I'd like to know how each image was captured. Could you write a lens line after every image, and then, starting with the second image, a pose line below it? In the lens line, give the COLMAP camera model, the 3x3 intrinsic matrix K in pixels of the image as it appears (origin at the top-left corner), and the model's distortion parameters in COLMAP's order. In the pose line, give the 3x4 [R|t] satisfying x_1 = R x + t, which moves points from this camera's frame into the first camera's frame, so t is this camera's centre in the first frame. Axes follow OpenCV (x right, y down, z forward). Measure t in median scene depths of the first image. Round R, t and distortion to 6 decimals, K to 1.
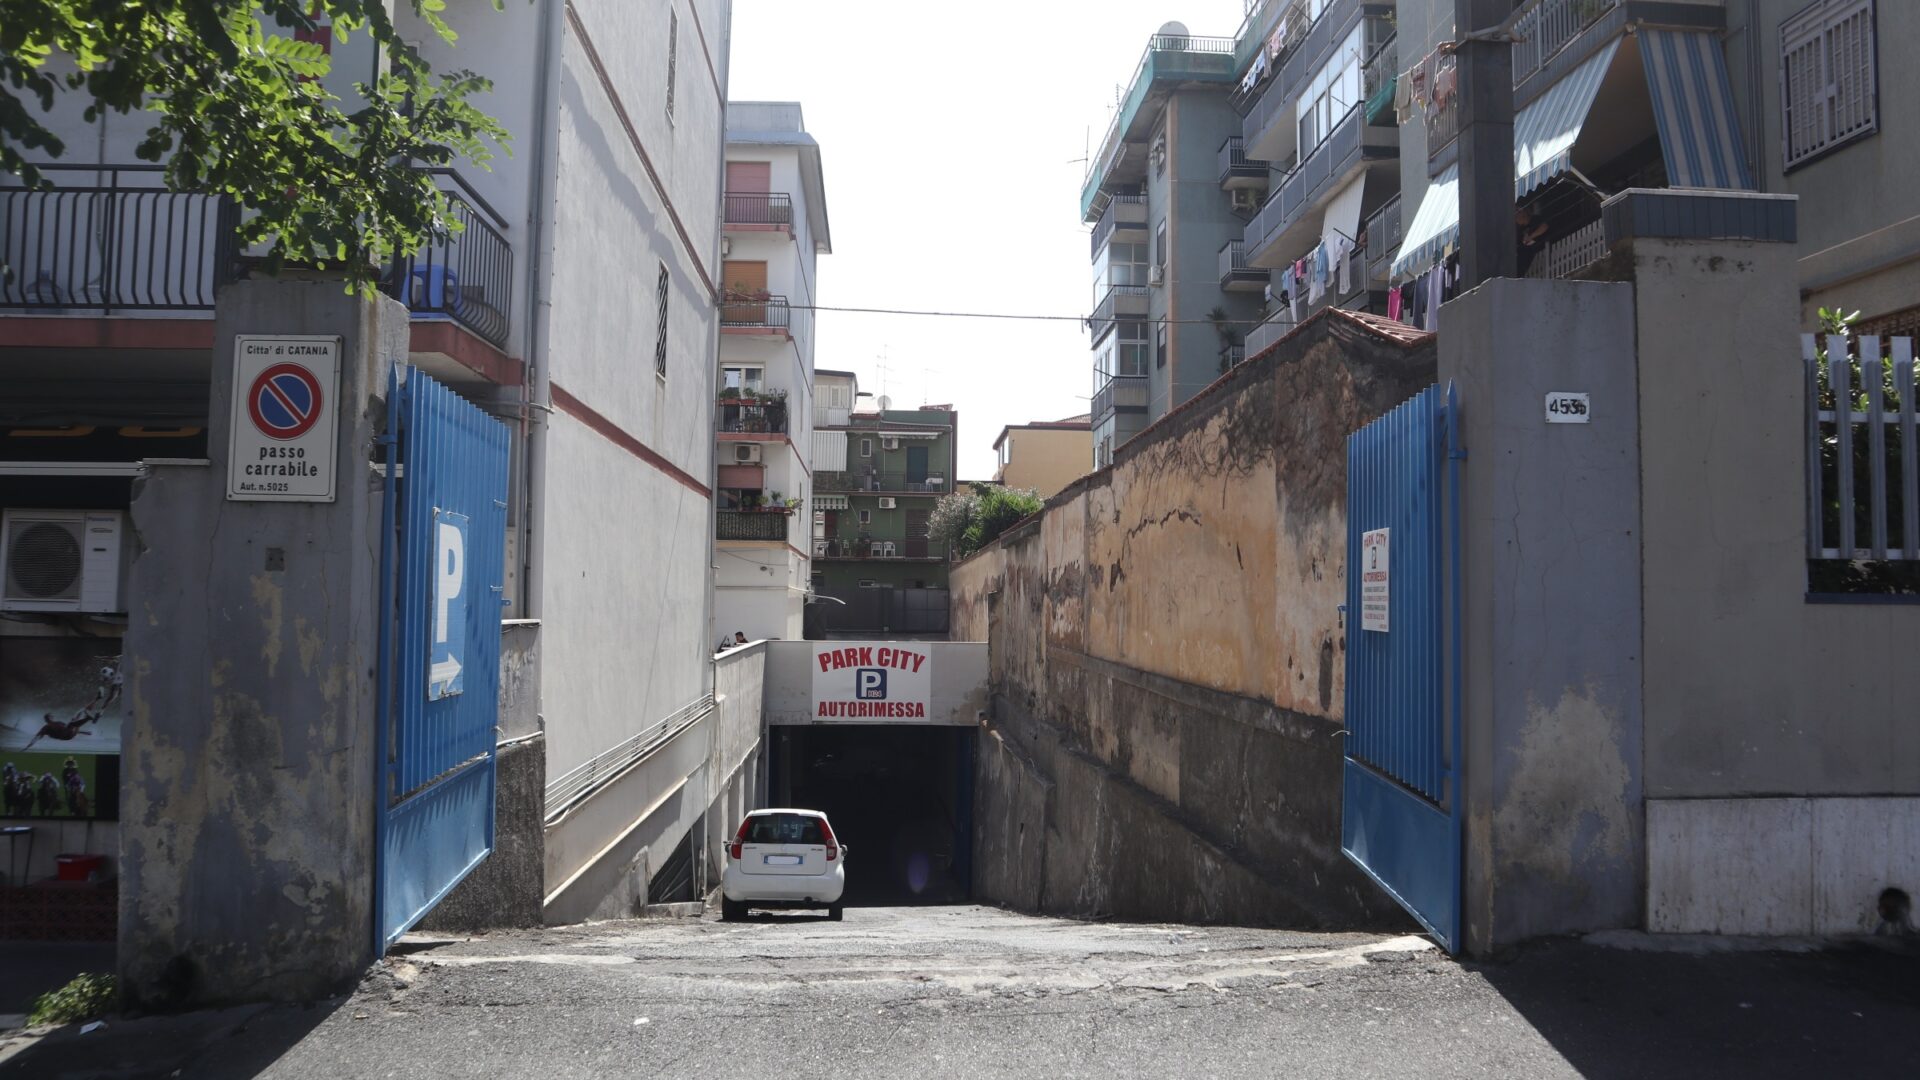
lens RADIAL K [[1324.1, 0, 933.8], [0, 1324.1, 542.0], [0, 0, 1]] dist [-0.136150, 0.088561]
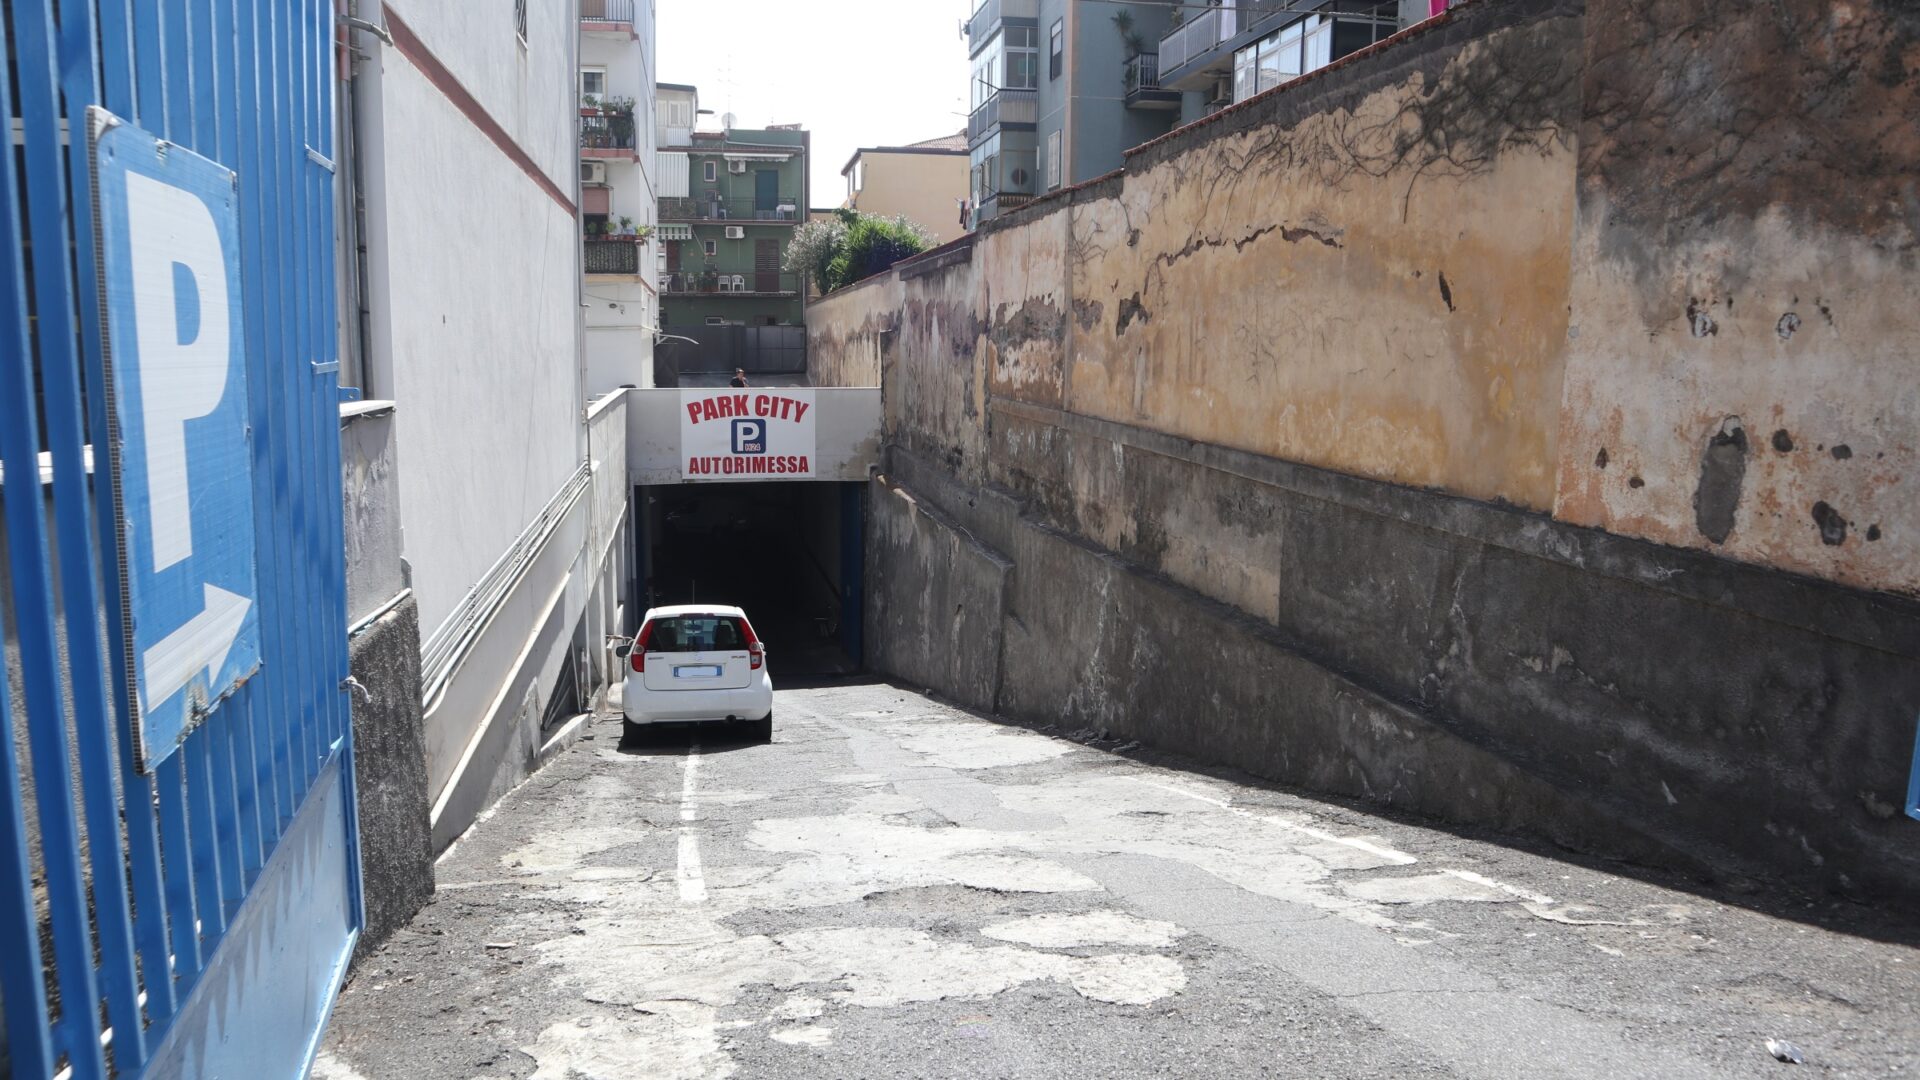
lens RADIAL K [[1324.1, 0, 933.8], [0, 1324.1, 542.0], [0, 0, 1]] dist [-0.136150, 0.088561]
pose [[0.991490, -0.024442, 0.127871, -0.045561], [-0.001364, 0.980213, 0.197939, 0.002041], [-0.130179, -0.196429, 0.971838, 0.130885]]
